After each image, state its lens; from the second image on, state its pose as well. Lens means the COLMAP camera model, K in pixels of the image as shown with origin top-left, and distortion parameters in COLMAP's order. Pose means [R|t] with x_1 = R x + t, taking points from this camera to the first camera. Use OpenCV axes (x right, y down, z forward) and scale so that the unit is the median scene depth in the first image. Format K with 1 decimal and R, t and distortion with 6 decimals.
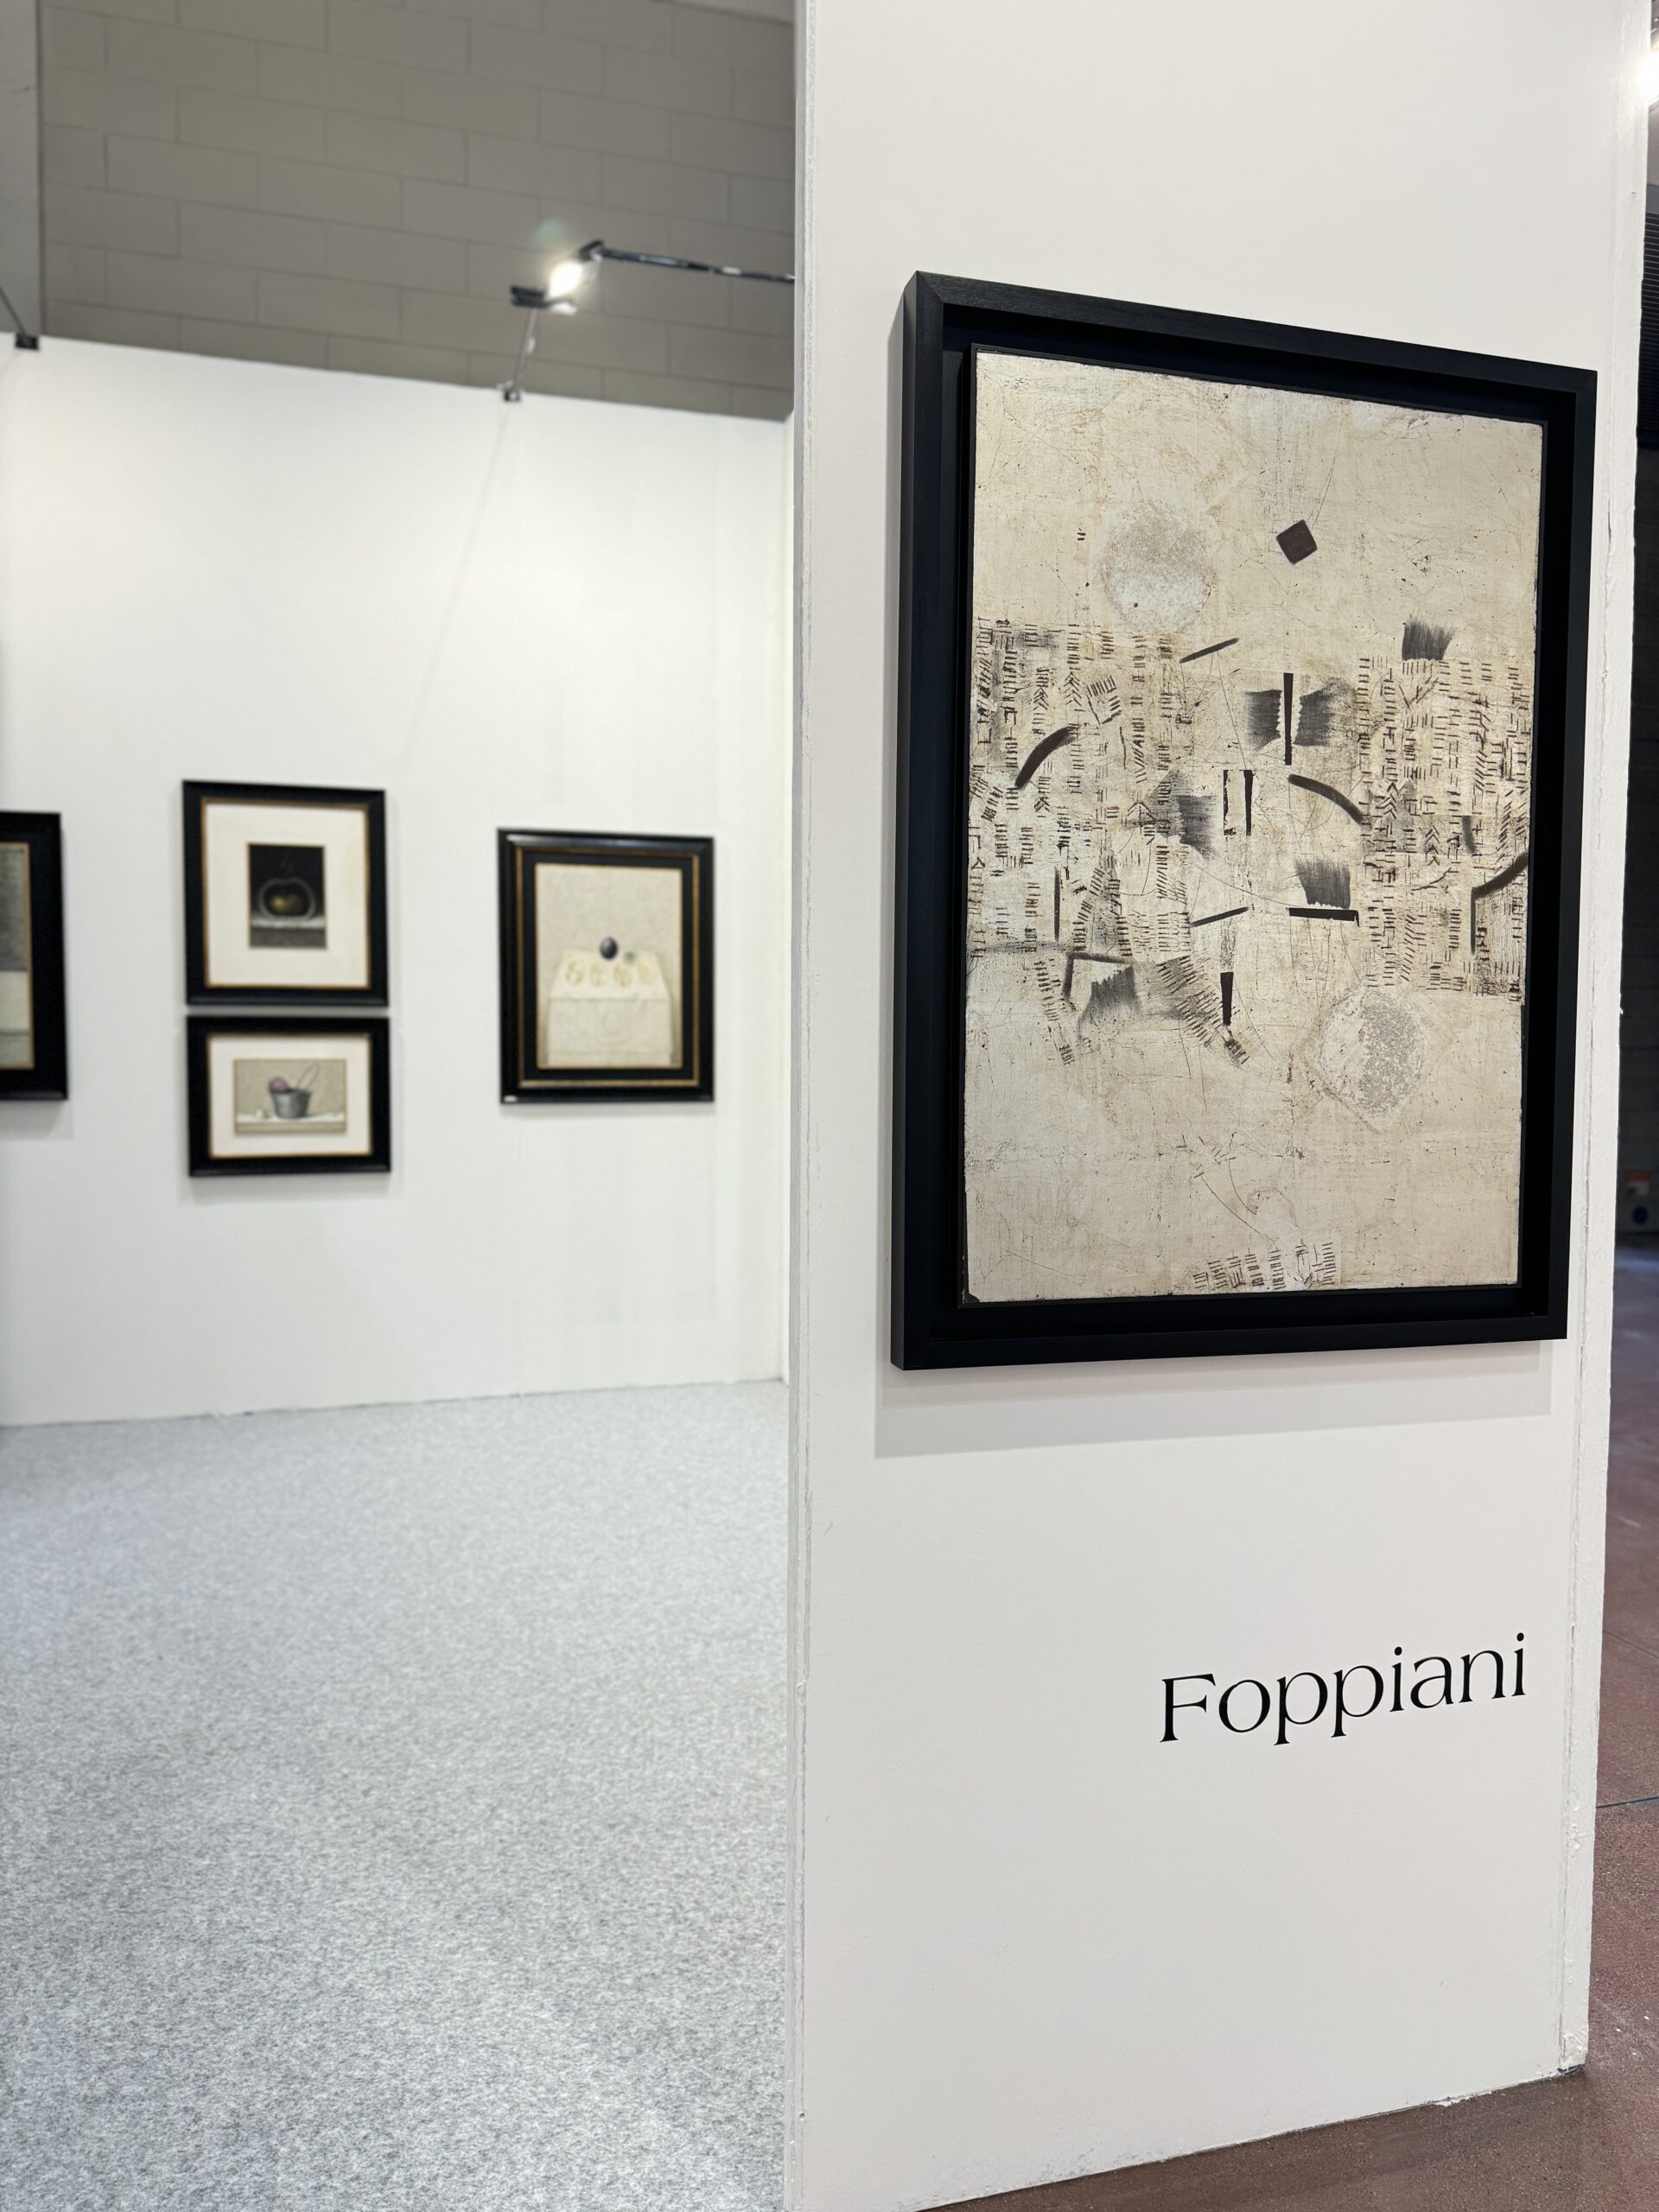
lens RADIAL K [[1545.4, 0, 831.7], [0, 1545.4, 1118.7], [0, 0, 1]] dist [0.040862, -0.051063]
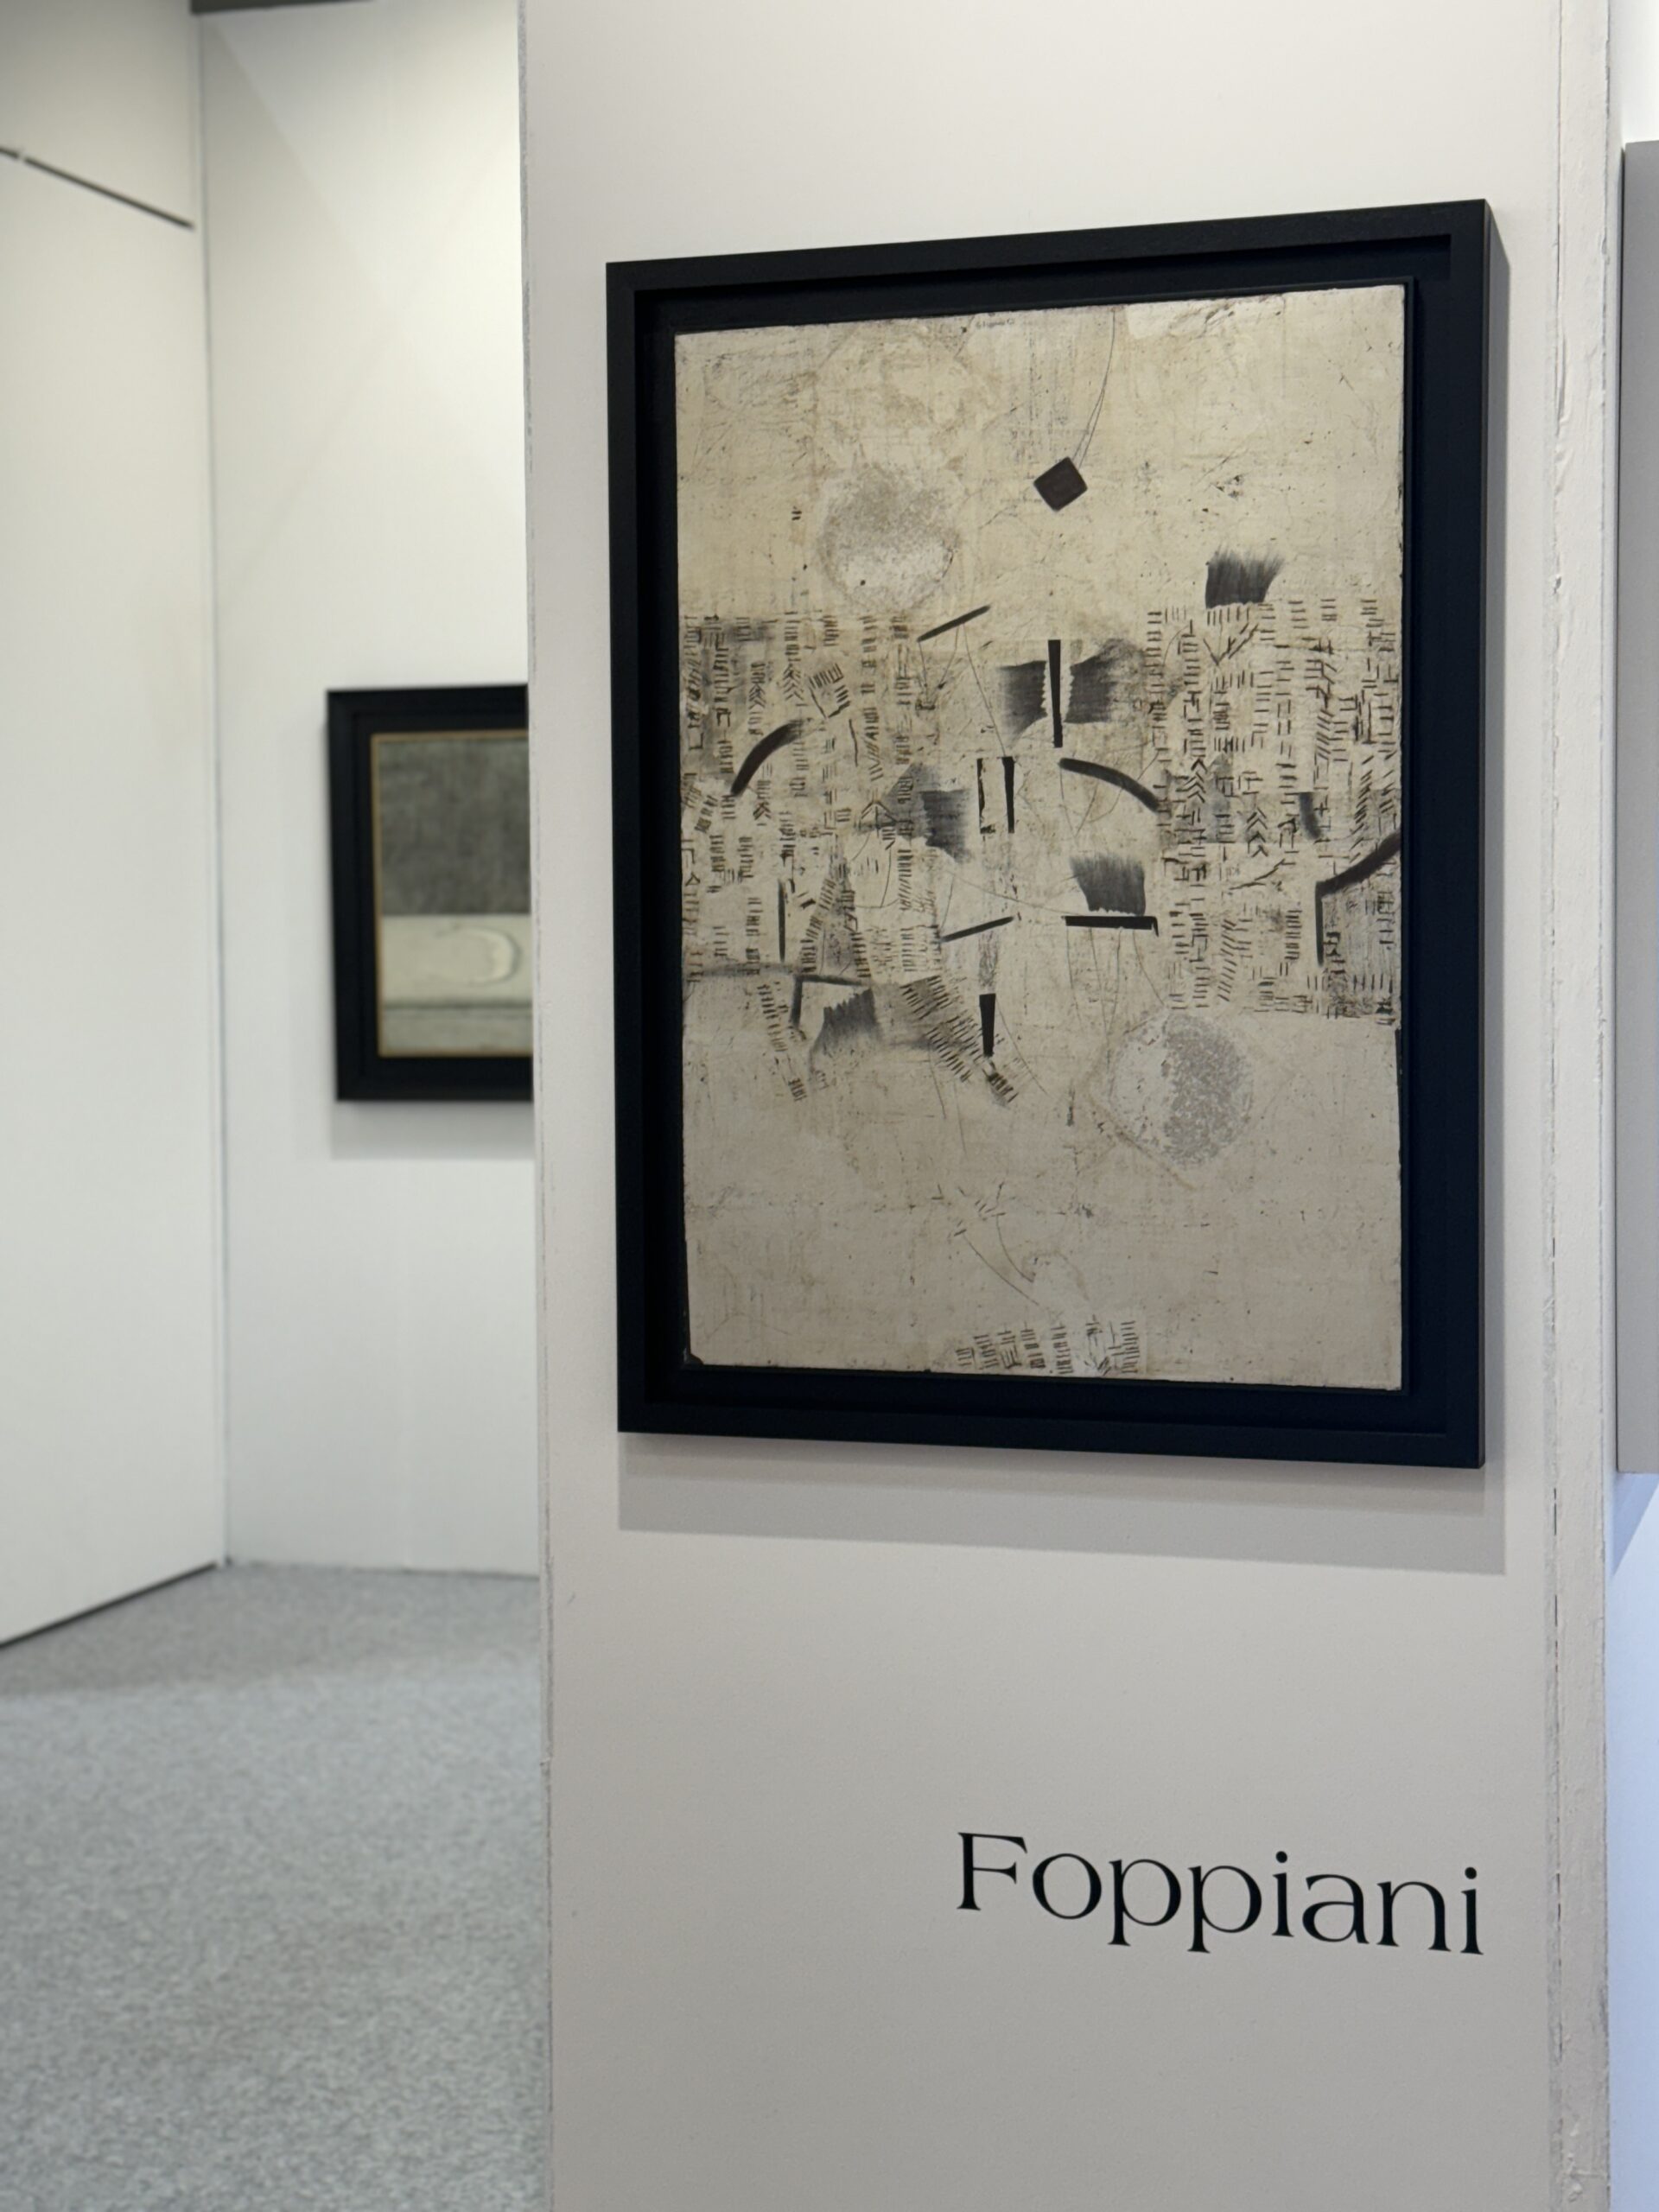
lens RADIAL K [[3536.3, 0, 830.4], [0, 3536.3, 1092.2], [0, 0, 1]] dist [0.094109, 0.000000]
pose [[0.834708, 0.014495, -0.550502, 1.231372], [-0.017097, 0.999854, 0.000403, -0.039469], [0.550427, 0.009076, 0.834834, -0.654477]]
